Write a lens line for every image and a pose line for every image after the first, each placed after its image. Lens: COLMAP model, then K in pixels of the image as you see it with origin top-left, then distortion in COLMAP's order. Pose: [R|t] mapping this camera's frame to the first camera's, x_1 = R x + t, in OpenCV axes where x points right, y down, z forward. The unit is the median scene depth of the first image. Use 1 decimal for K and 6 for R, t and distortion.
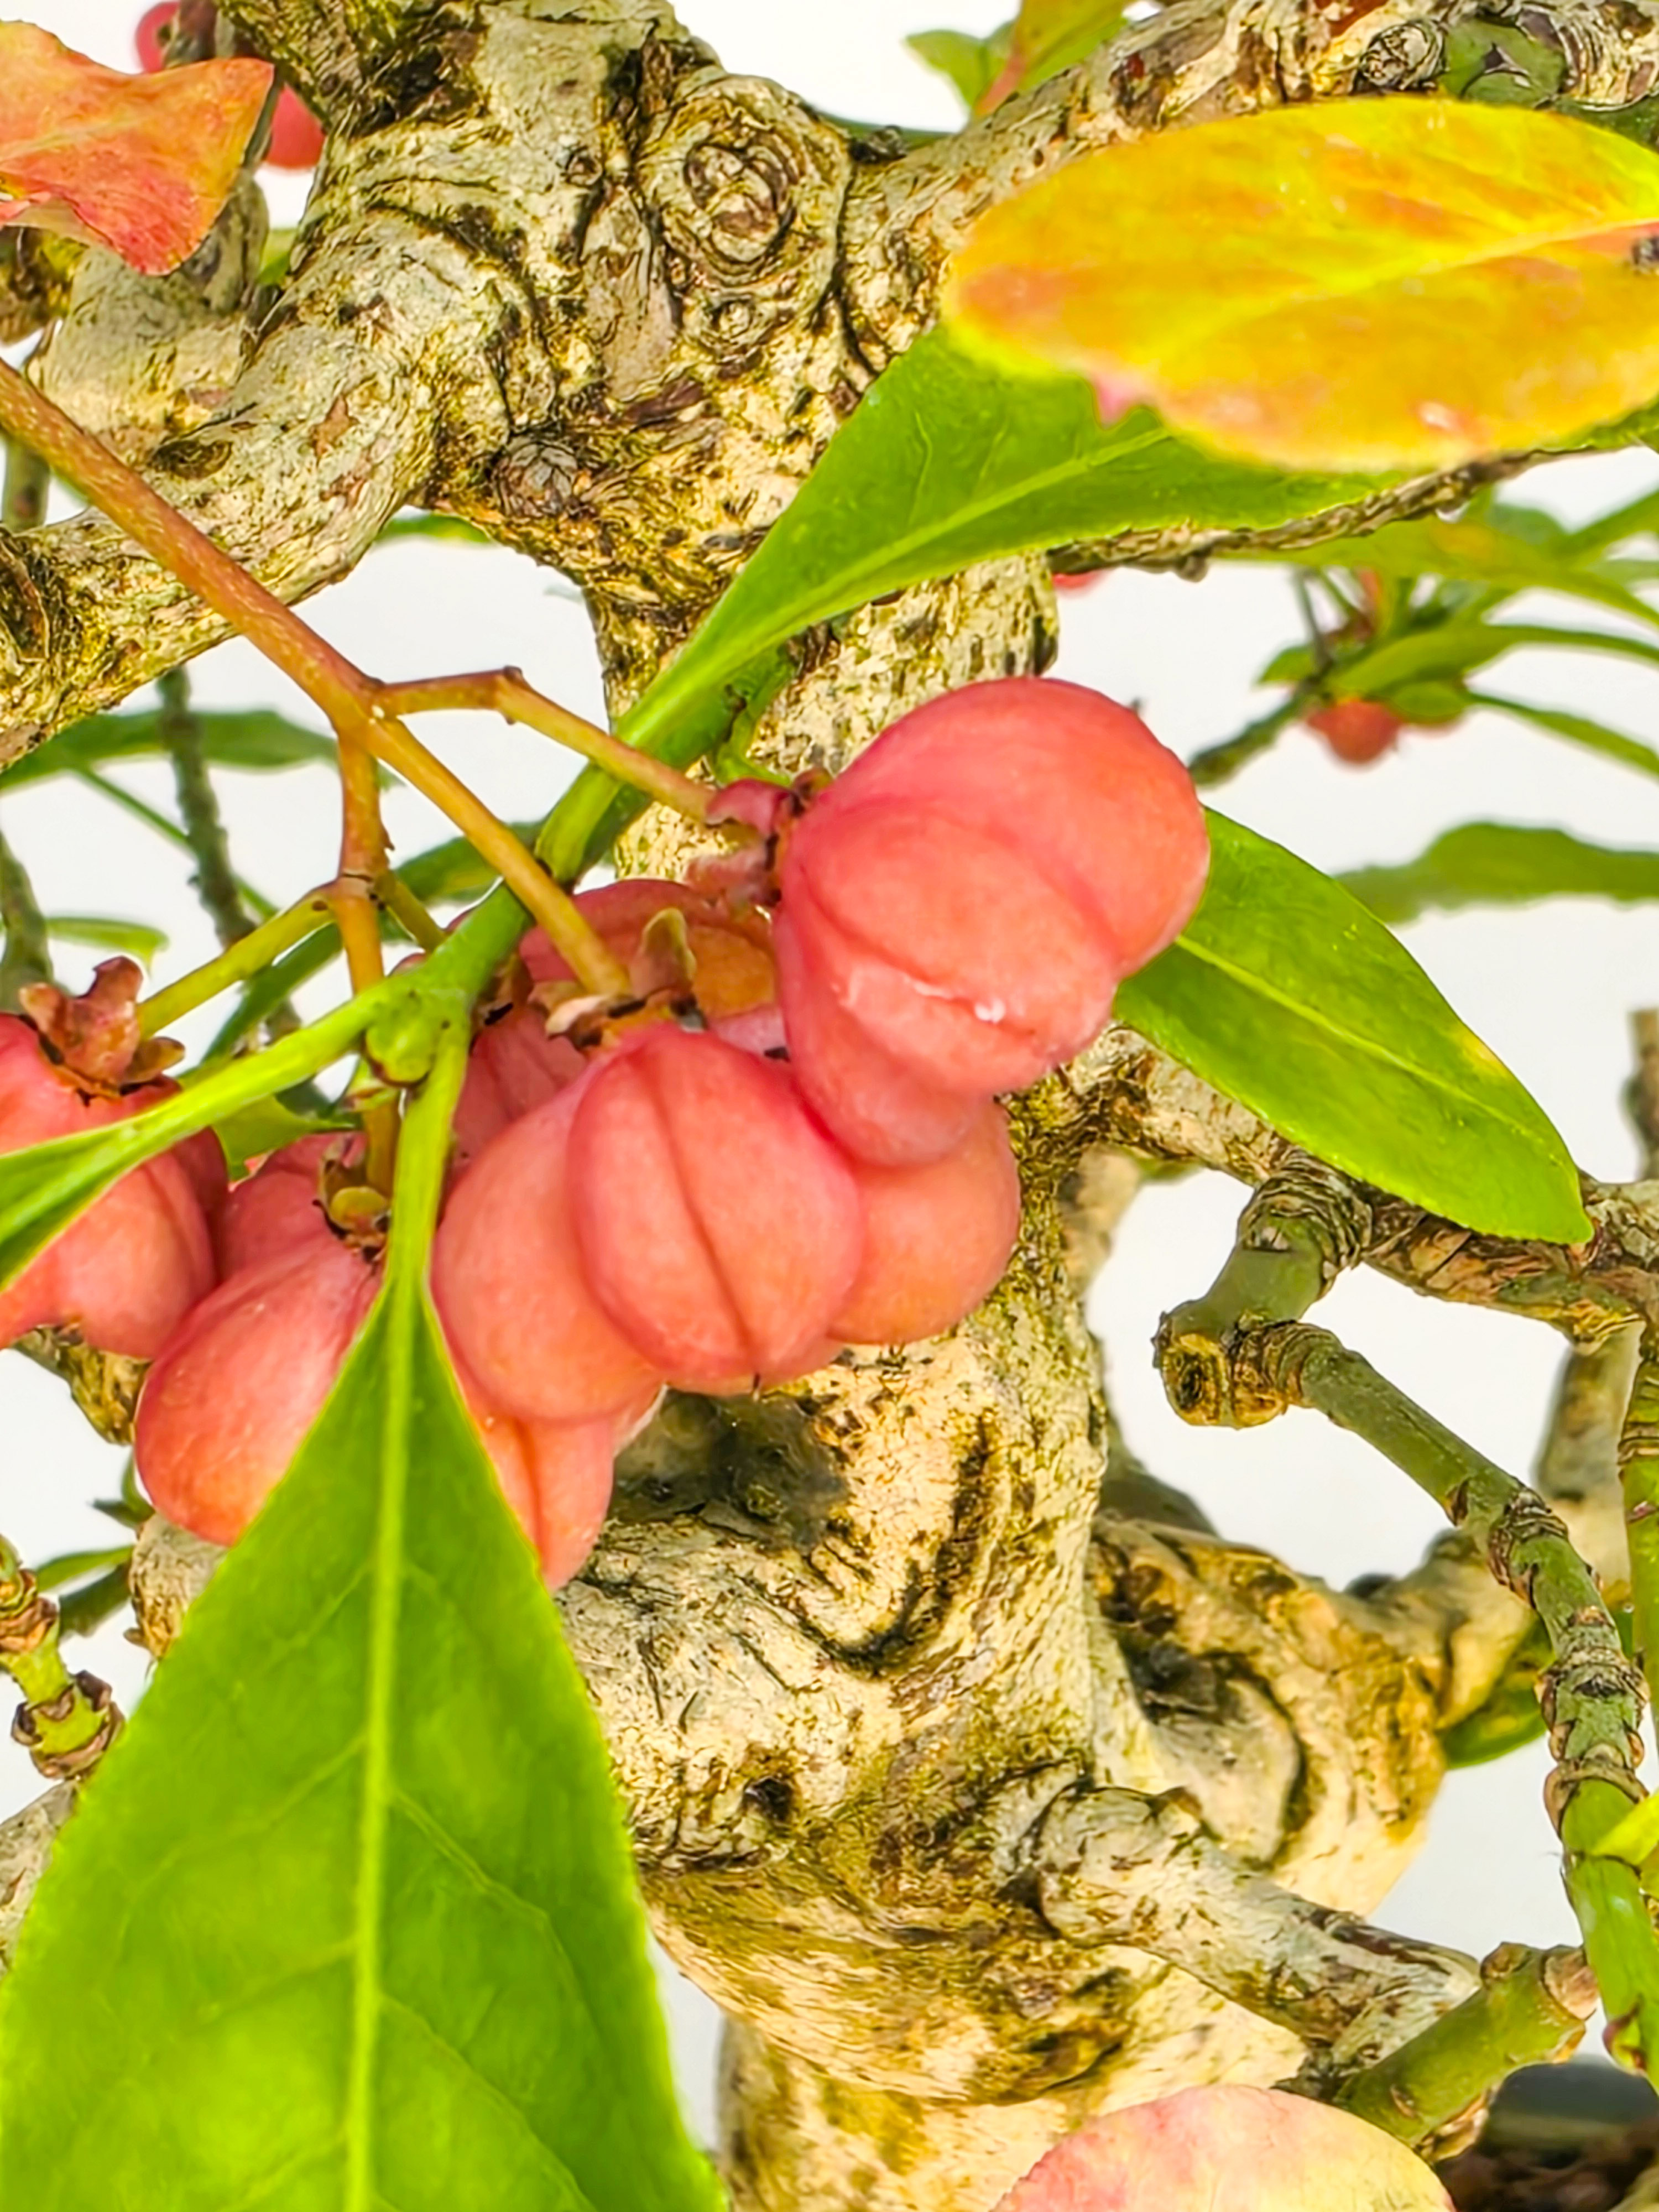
lens RADIAL K [[4834.7, 0, 827.9], [0, 4834.7, 1107.5], [0, 0, 1]] dist [0.029291, 0.000000]
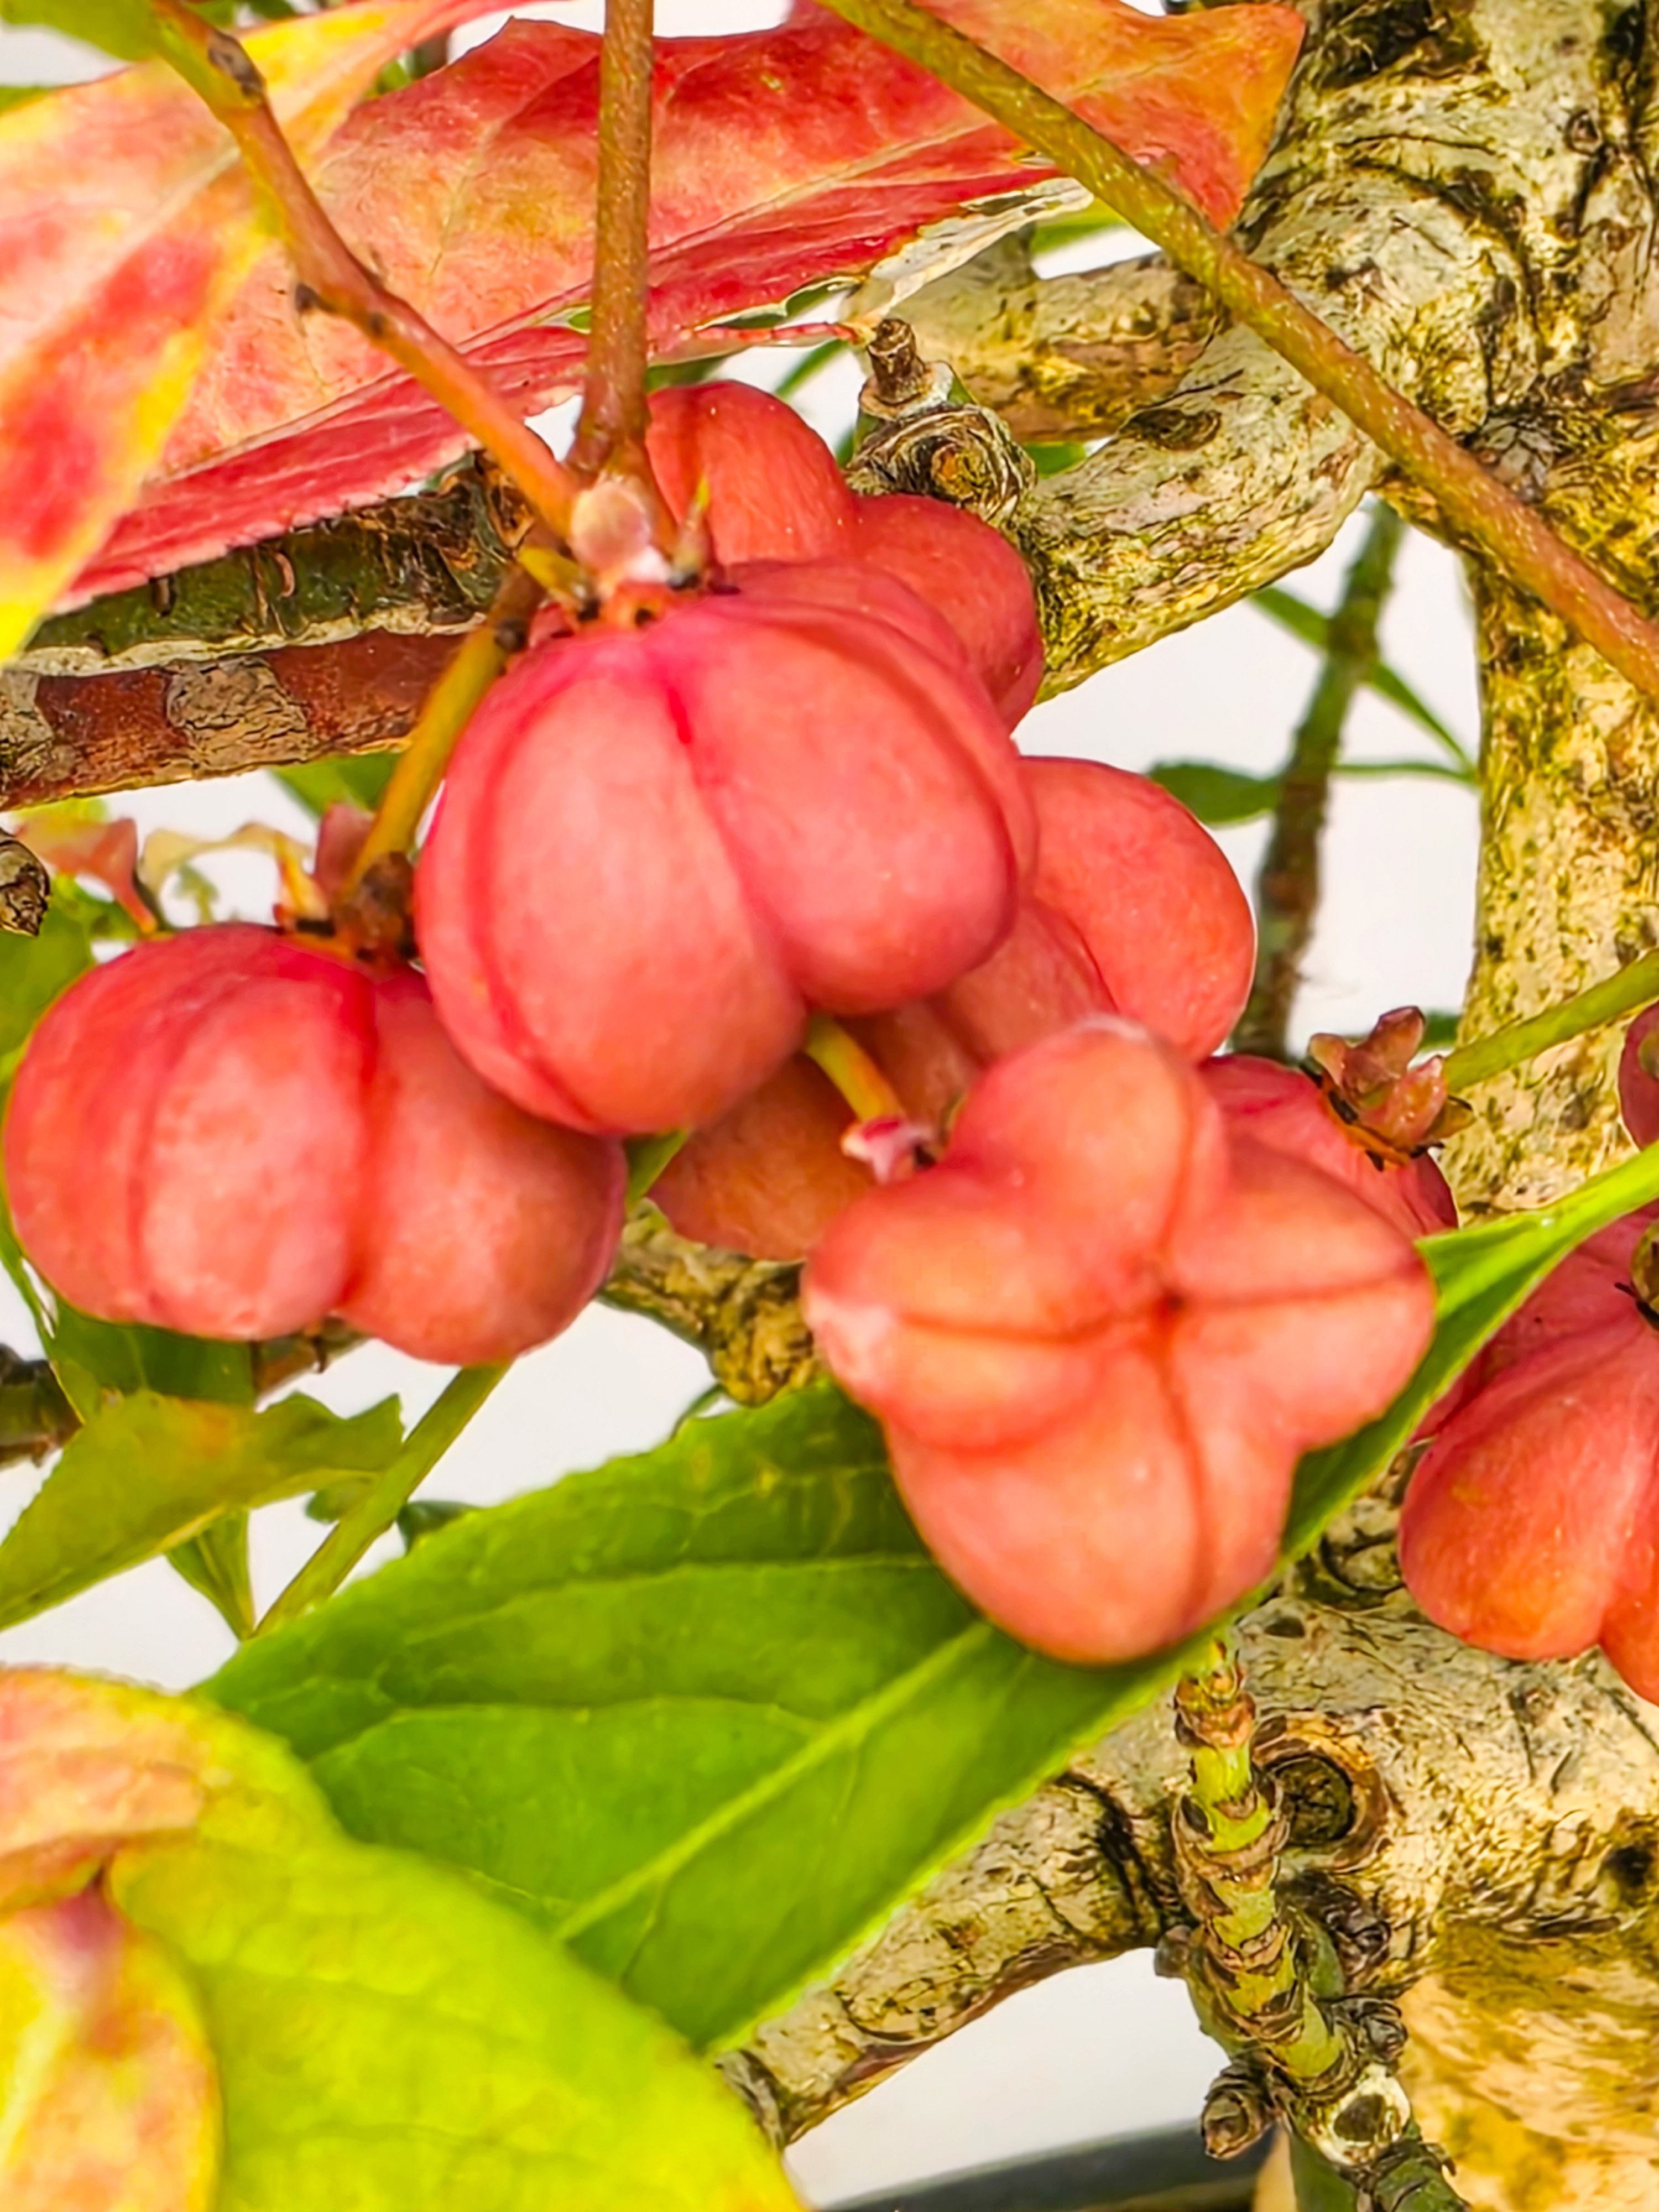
lens RADIAL K [[4834.7, 0, 830.9], [0, 4834.7, 1104.8], [0, 0, 1]] dist [0.029291, 0.000000]
pose [[0.998881, 0.047107, -0.004274, -0.182638], [-0.047008, 0.998674, 0.020992, -0.019413], [0.005258, -0.020767, 0.999771, 0.060016]]
